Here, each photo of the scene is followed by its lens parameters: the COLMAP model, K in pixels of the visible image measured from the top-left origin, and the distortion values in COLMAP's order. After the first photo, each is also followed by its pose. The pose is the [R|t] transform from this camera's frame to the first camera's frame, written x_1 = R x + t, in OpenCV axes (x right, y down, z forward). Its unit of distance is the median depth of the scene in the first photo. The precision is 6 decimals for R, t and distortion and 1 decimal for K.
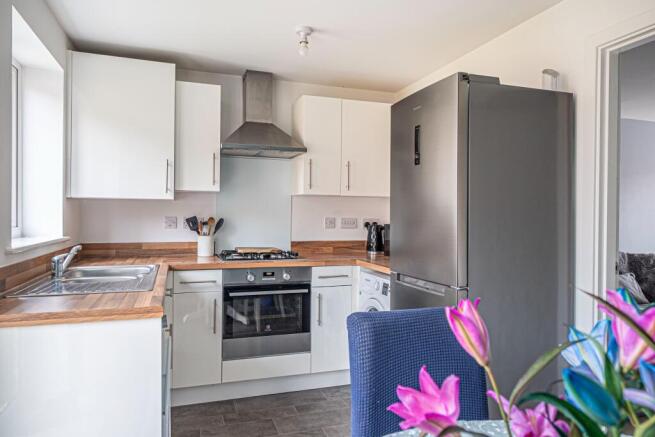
lens RADIAL K [[431.1, 0, 327.5], [0, 431.1, 218.5], [0, 0, 1]] dist [0.004769, -0.001018]
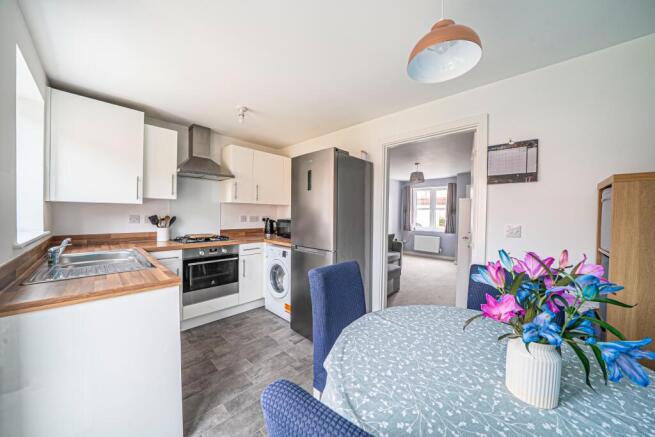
lens RADIAL K [[224.3, 0, 325.8], [0, 224.3, 217.9], [0, 0, 1]] dist [-0.022149, 0.000110]
pose [[0.888243, -0.003896, 0.459357, -0.140806], [-0.003748, 0.999869, 0.015727, -0.010269], [-0.459359, -0.015691, 0.888112, 0.037922]]
